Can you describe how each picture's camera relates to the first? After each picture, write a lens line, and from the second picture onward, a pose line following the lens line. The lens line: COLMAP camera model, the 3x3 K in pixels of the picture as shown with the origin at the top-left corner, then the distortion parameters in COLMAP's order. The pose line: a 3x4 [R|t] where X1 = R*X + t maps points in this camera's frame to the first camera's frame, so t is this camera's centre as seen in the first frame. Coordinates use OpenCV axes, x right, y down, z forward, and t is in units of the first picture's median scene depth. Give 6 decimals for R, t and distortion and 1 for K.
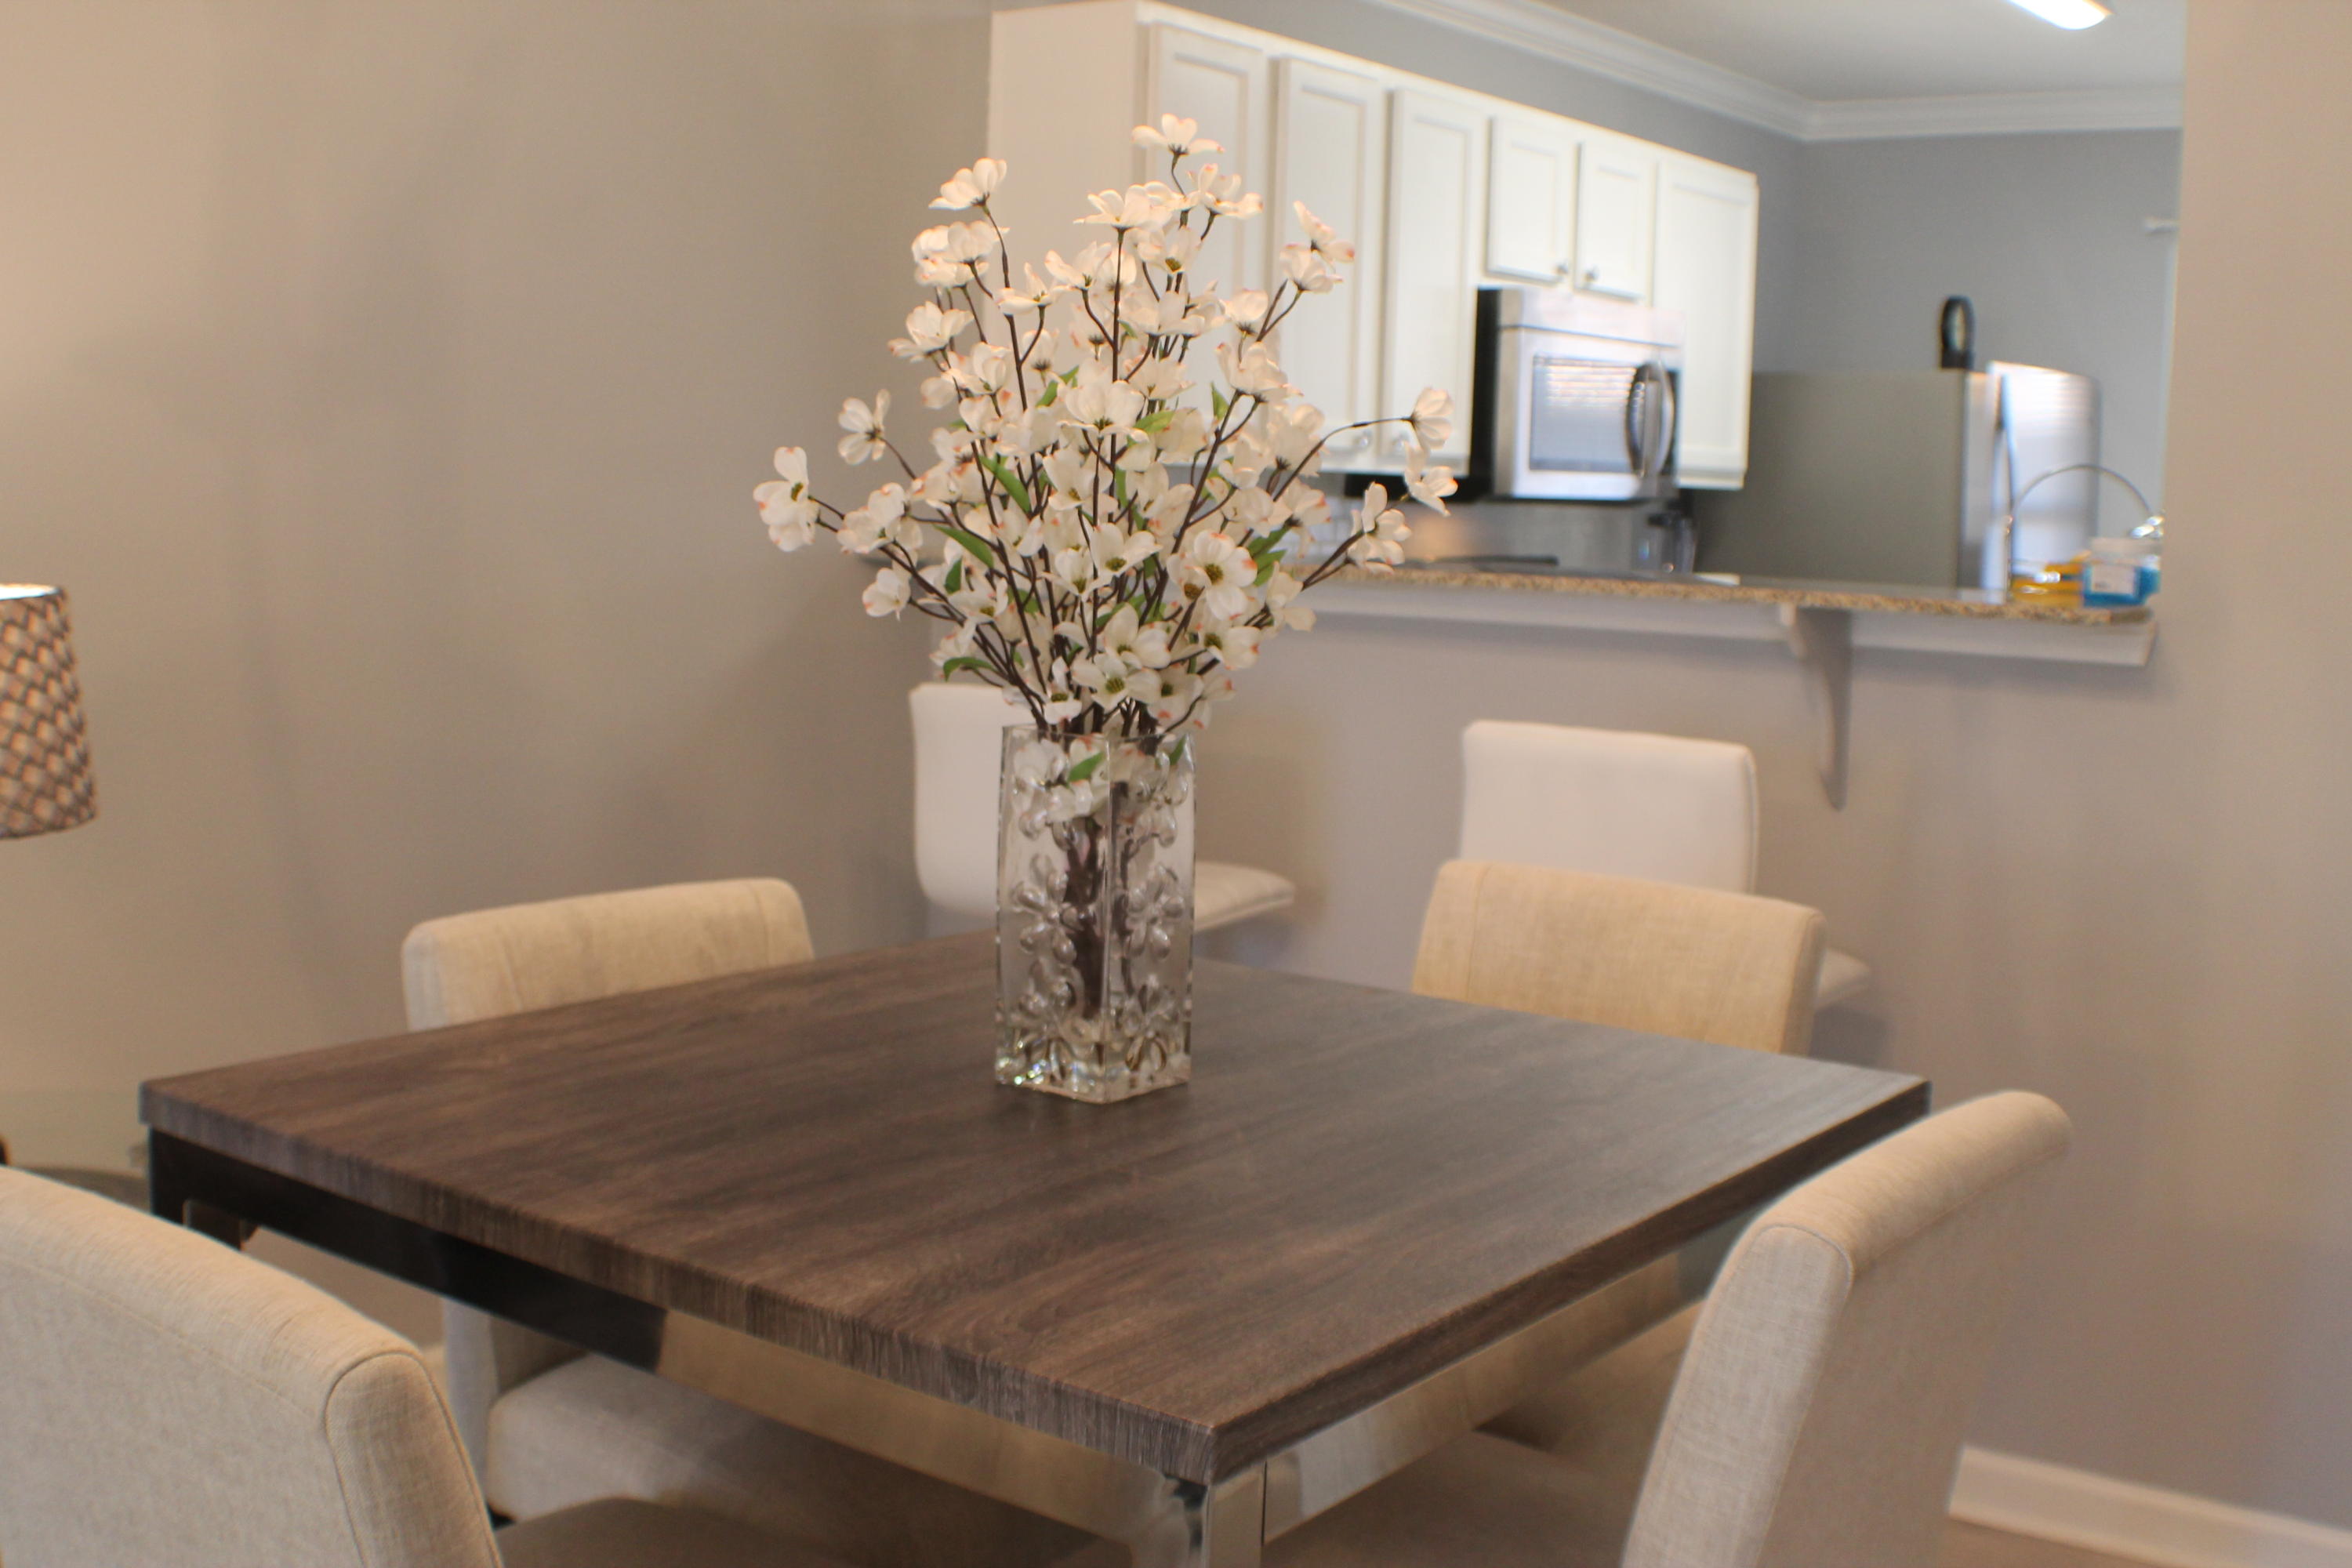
lens RADIAL K [[2541.7, 0, 1164.8], [0, 2541.7, 807.7], [0, 0, 1]] dist [-0.153071, 0.008934]
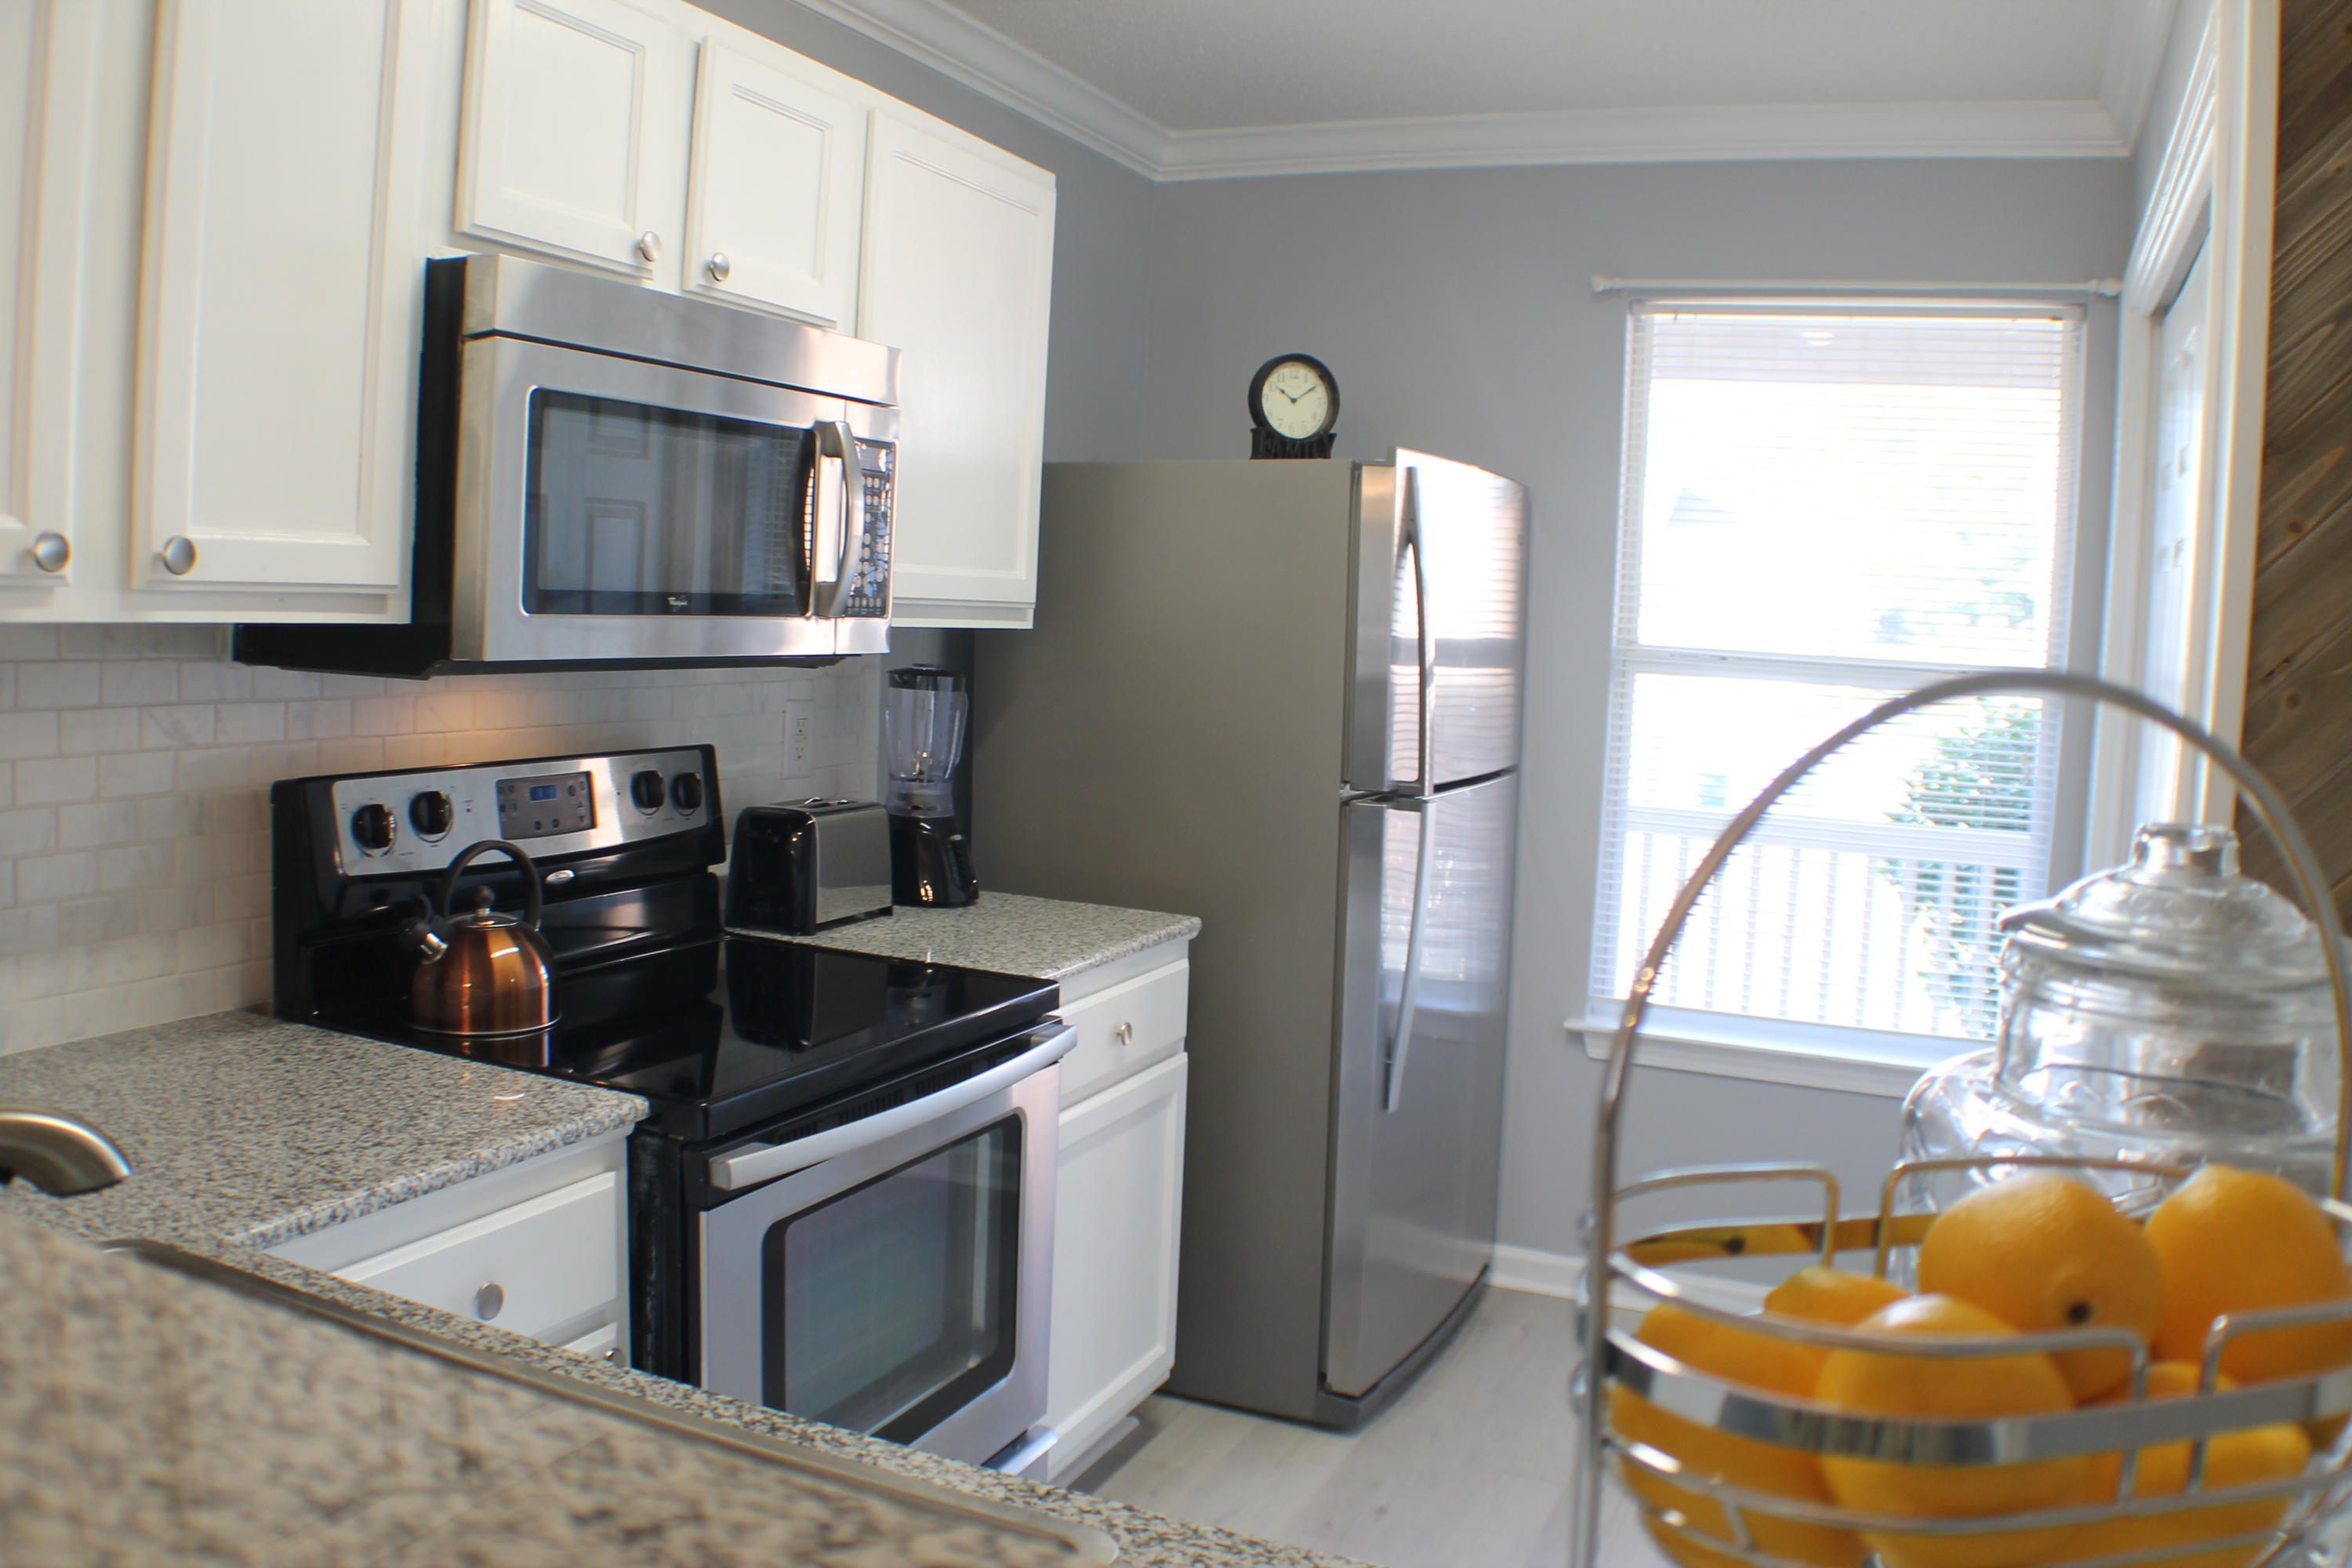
lens RADIAL K [[1876.7, 0, 1159.6], [0, 1876.7, 777.6], [0, 0, 1]] dist [-0.210595, 0.094778]
pose [[0.980361, -0.007564, 0.197065, 0.164711], [0.014431, 0.999337, -0.033430, -0.070637], [-0.196682, 0.035617, 0.979820, 0.506737]]
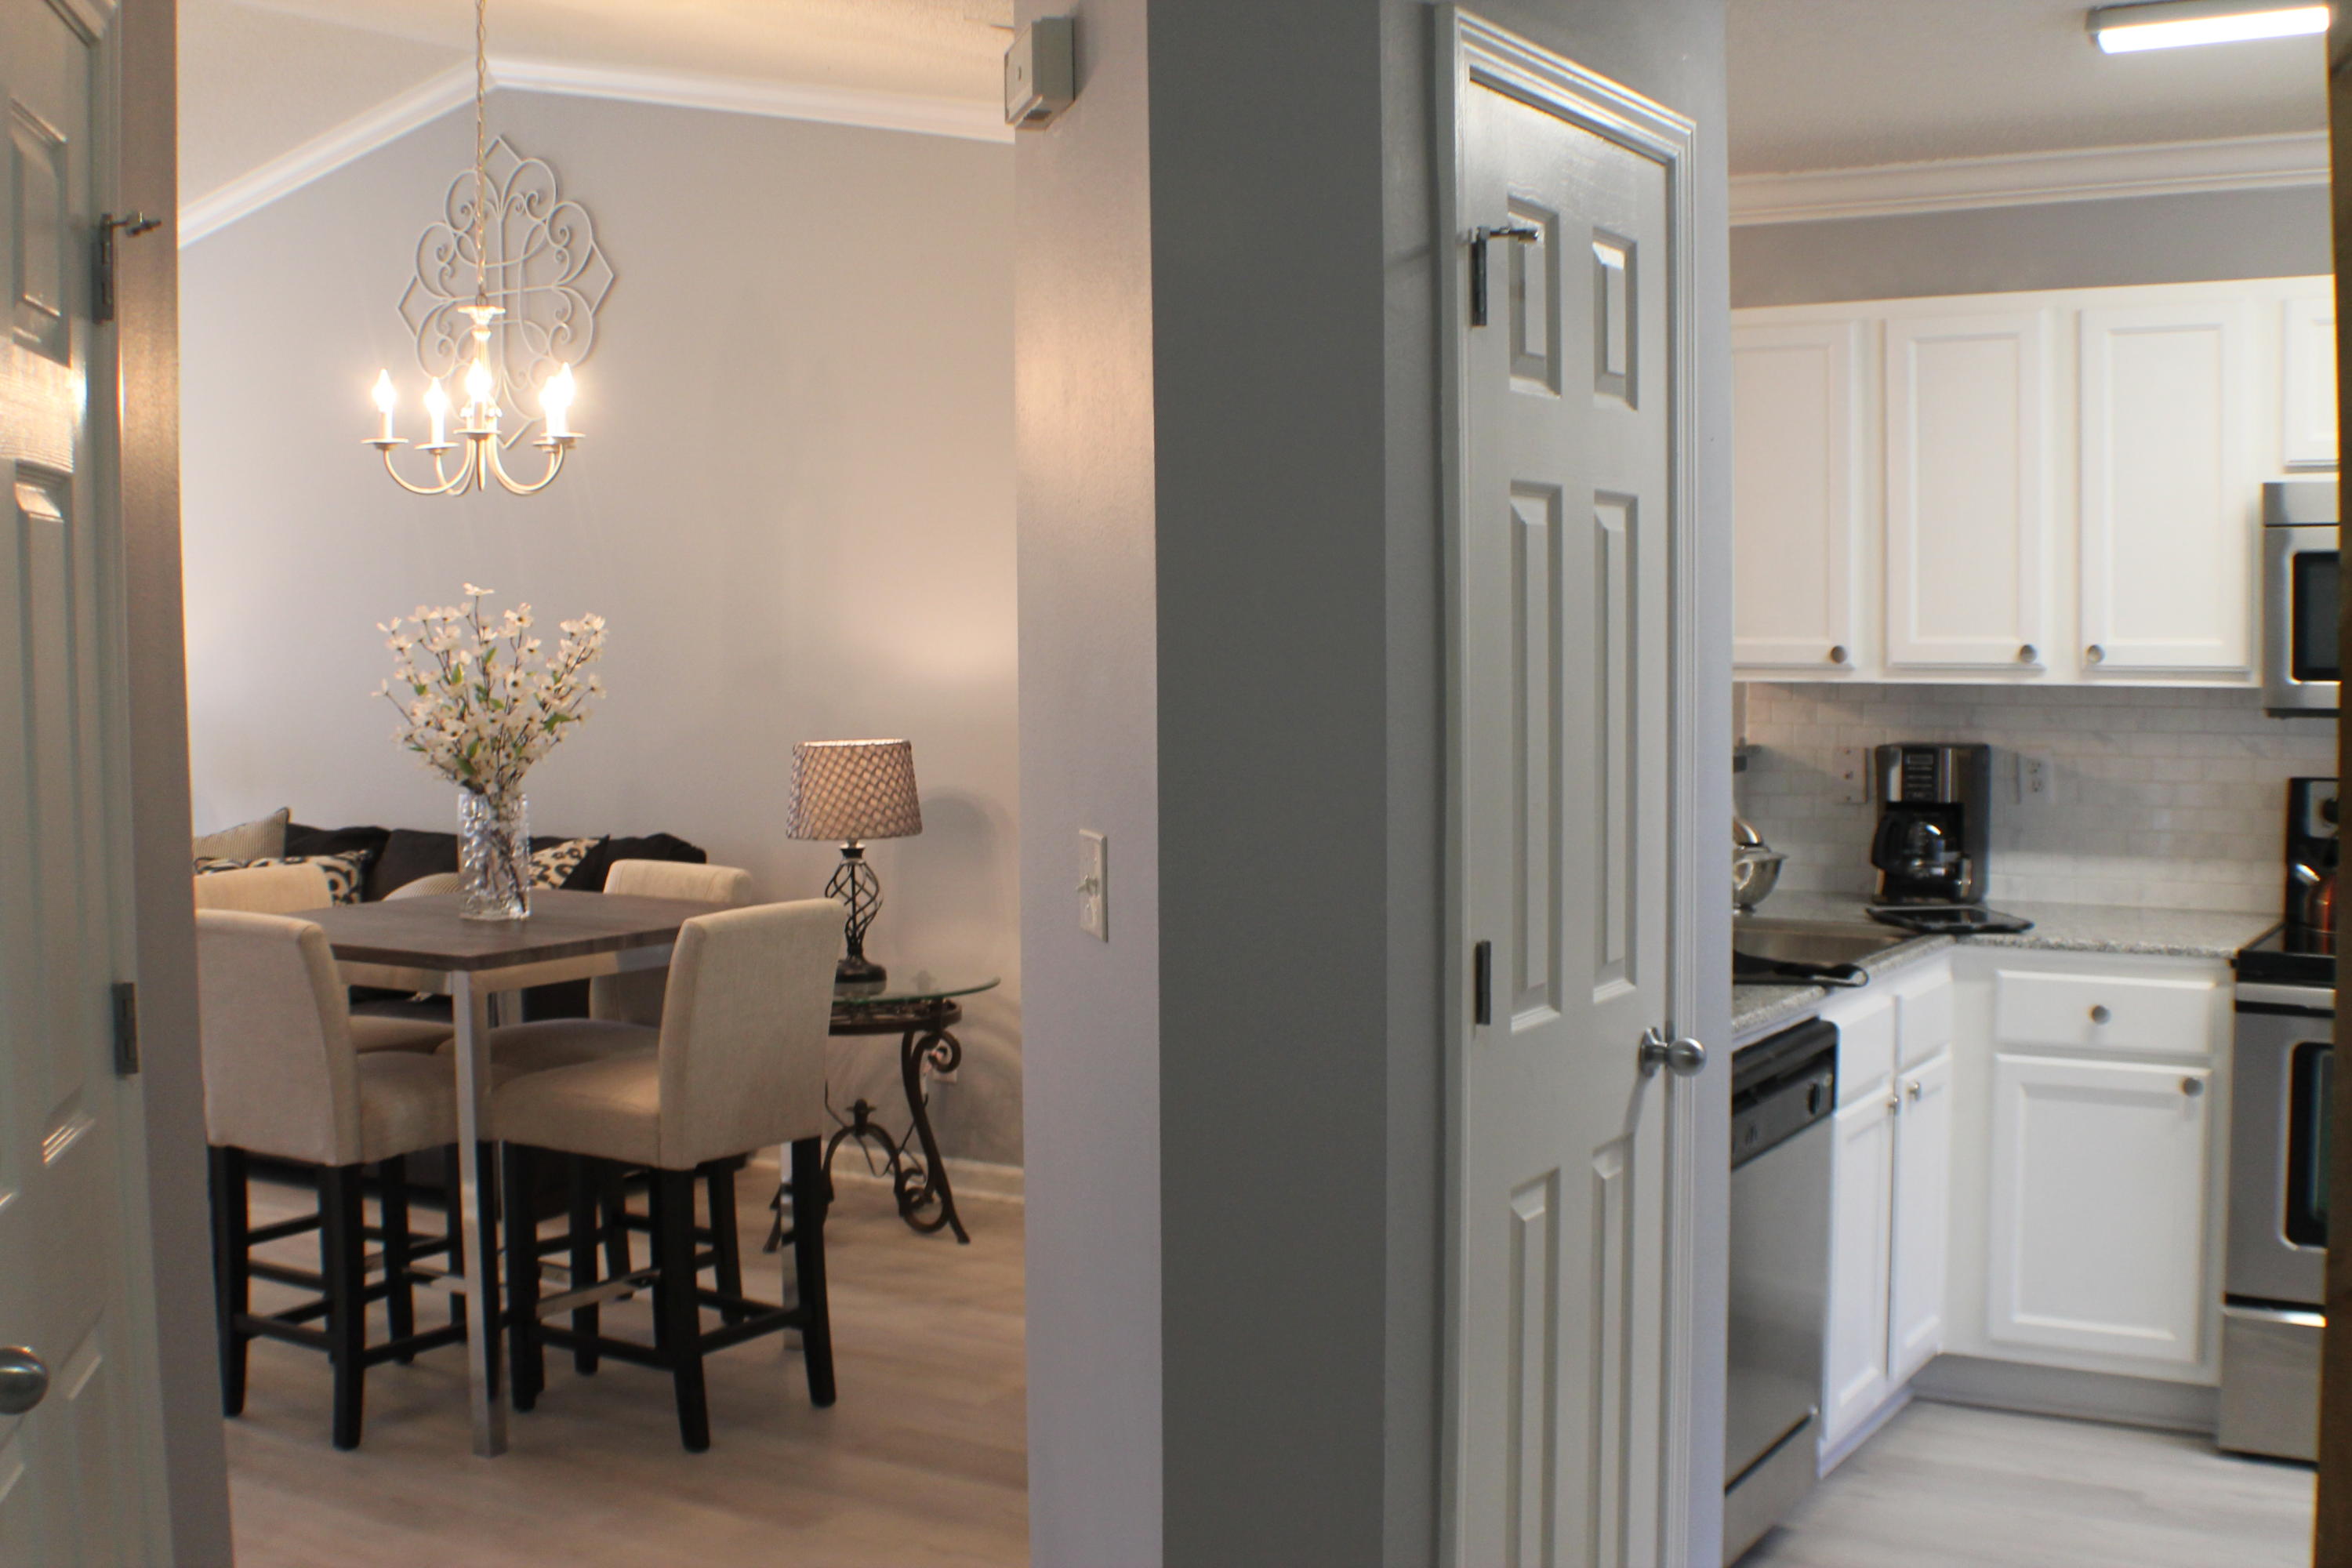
lens RADIAL K [[2541.7, 0, 1164.8], [0, 2541.7, 807.7], [0, 0, 1]] dist [-0.153071, 0.008934]
pose [[0.061829, 0.035577, -0.997452, 0.835249], [-0.125259, 0.991740, 0.027608, -0.051036], [0.990196, 0.123233, 0.065775, 0.454311]]
